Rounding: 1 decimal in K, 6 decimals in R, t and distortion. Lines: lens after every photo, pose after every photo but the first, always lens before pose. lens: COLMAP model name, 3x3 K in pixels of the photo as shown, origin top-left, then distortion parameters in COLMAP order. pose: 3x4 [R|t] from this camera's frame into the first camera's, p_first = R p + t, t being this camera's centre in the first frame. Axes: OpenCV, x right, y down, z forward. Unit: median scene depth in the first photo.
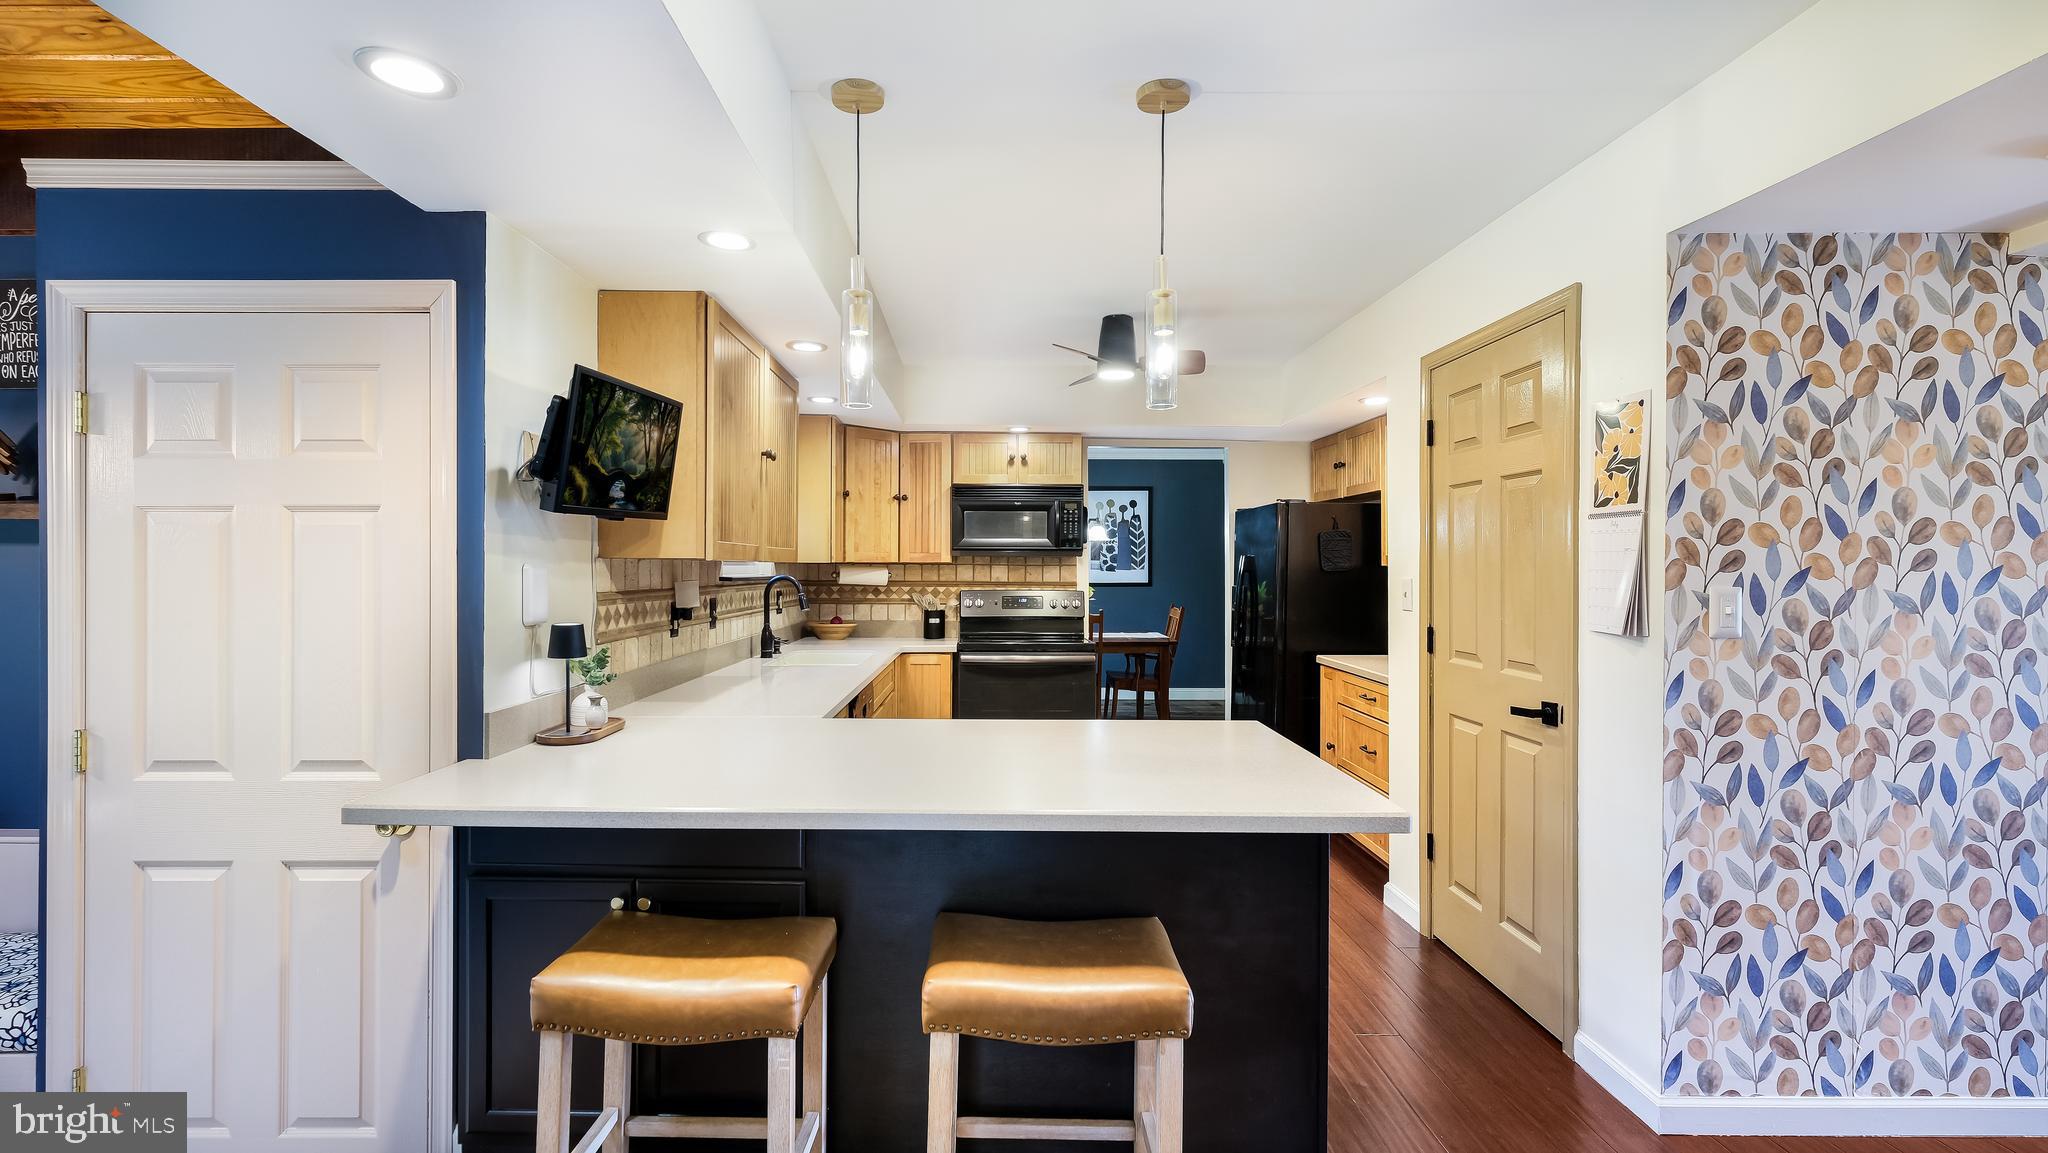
lens RADIAL K [[922.3, 0, 975.2], [0, 922.3, 573.3], [0, 0, 1]] dist [0.002098, 0.000397]
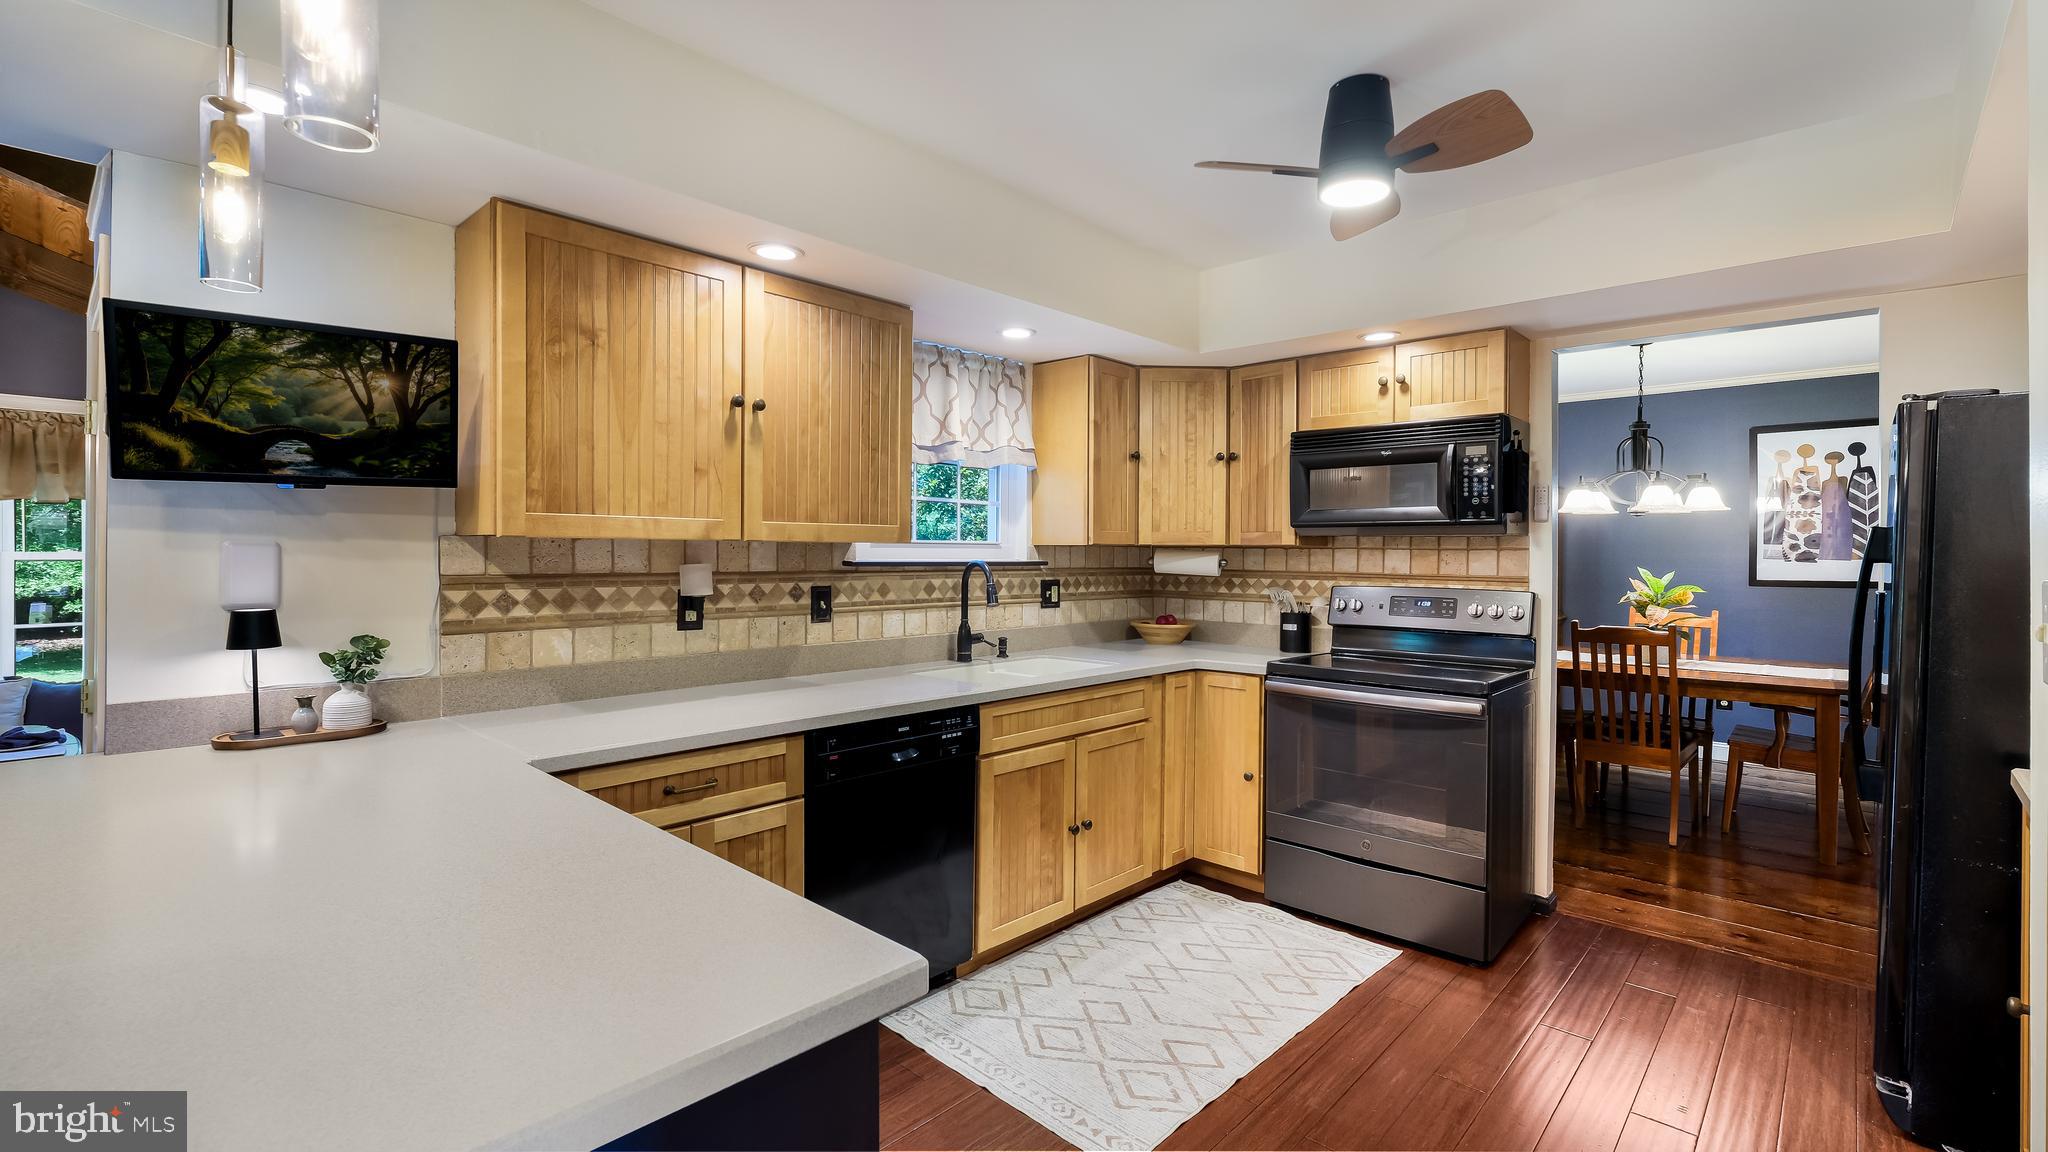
lens RADIAL K [[887.2, 0, 1018.9], [0, 887.2, 557.0], [0, 0, 1]] dist [0.002435, 0.000420]
pose [[0.737371, 0.004946, -0.675470, 0.304348], [-0.008469, 0.999962, -0.001923, 0.000296], [0.675435, 0.007139, 0.737385, 0.407025]]
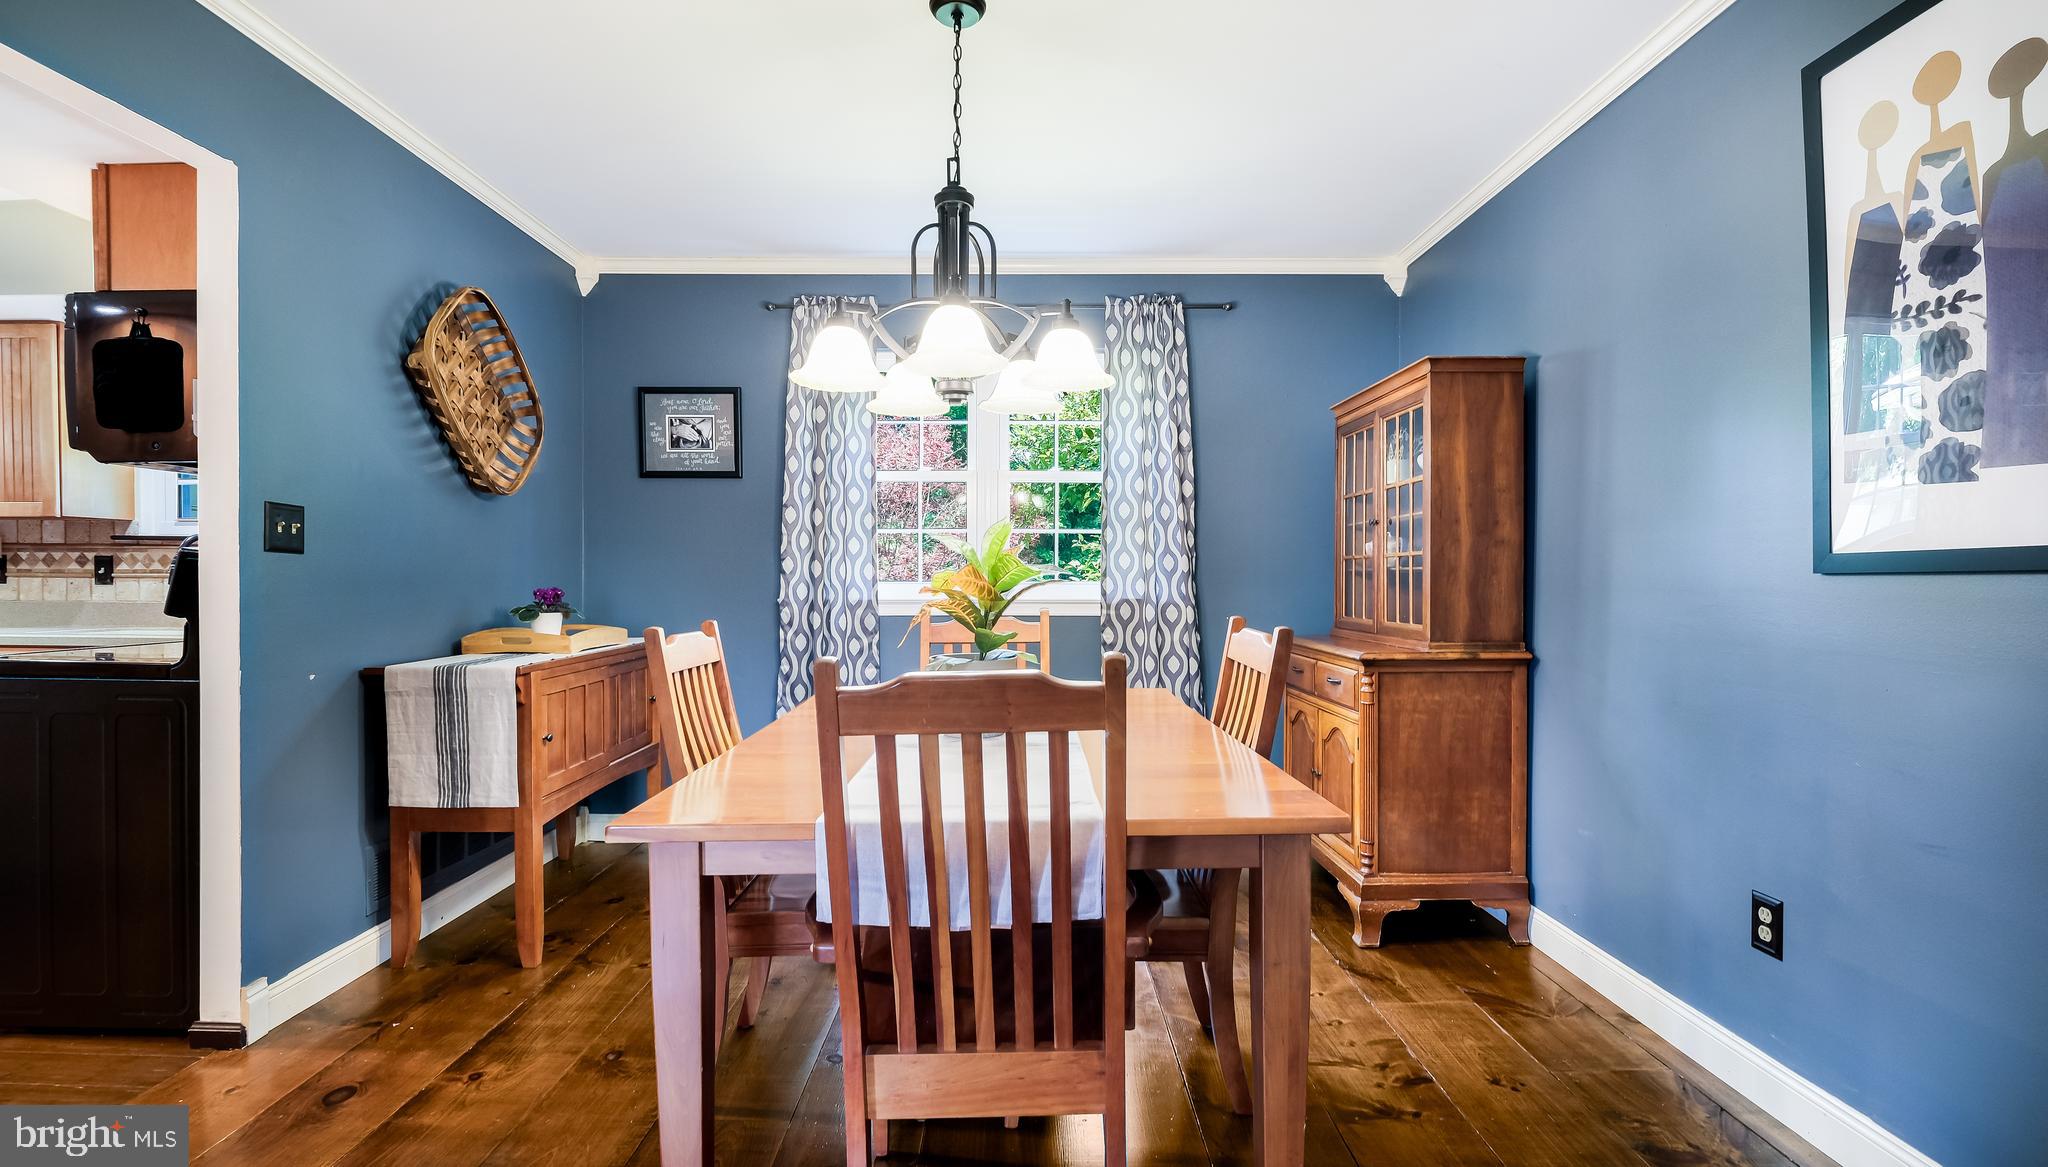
lens RADIAL K [[923.3, 0, 1016.5], [0, 923.3, 596.6], [0, 0, 1]] dist [-0.016655, 0.000738]
pose [[0.008971, 0.017214, -0.999812, 0.591322], [-0.011200, 0.999791, 0.017113, 0.034186], [0.999897, 0.011045, 0.009162, 1.574599]]
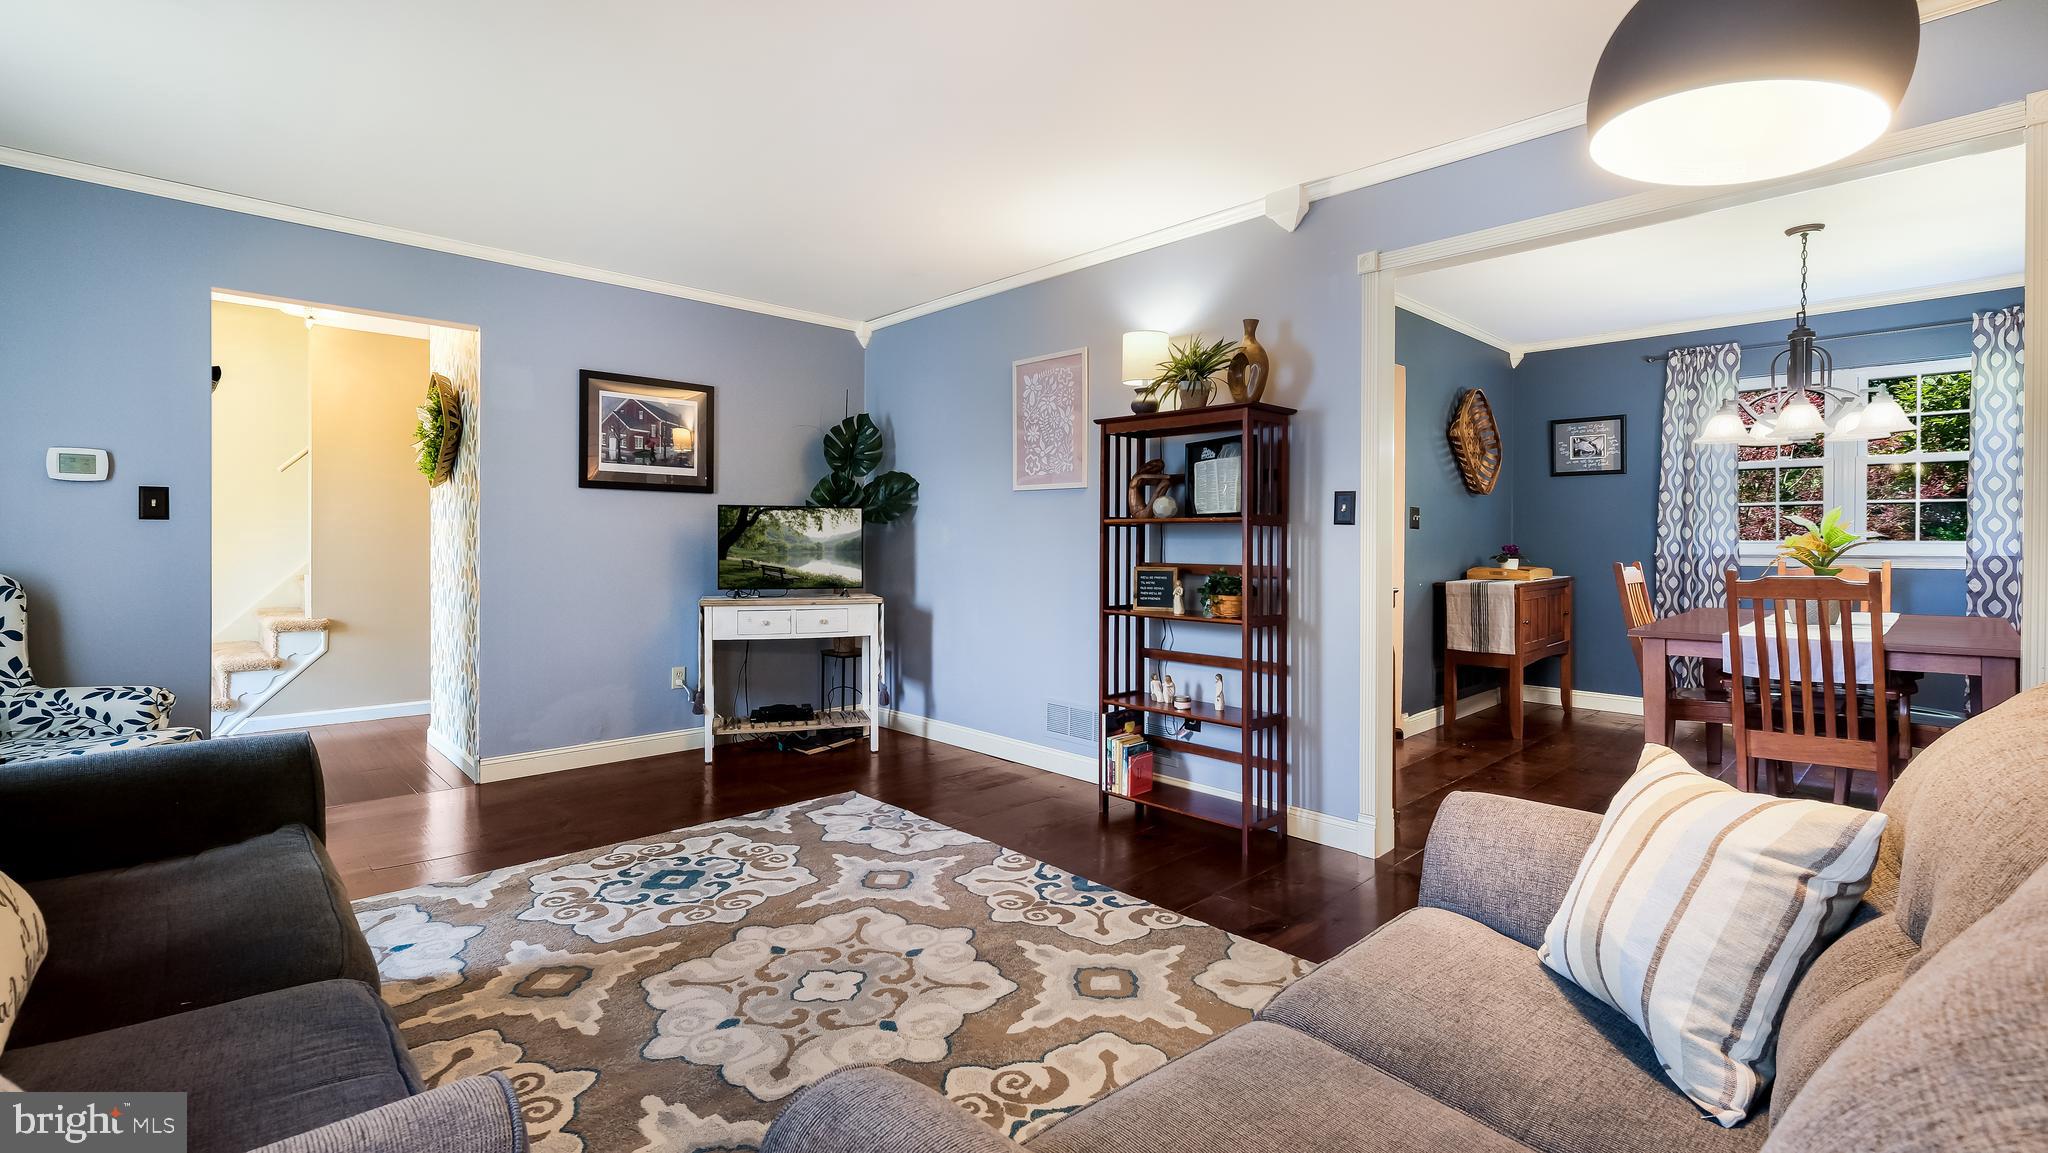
lens RADIAL K [[910.1, 0, 1022.0], [0, 910.1, 543.6], [0, 0, 1]] dist [0.003451, 0.001025]
pose [[-0.710019, 0.001966, -0.704179, 1.199856], [-0.008080, 0.999908, 0.010939, 0.033502], [0.704136, 0.013456, -0.709938, 1.636575]]
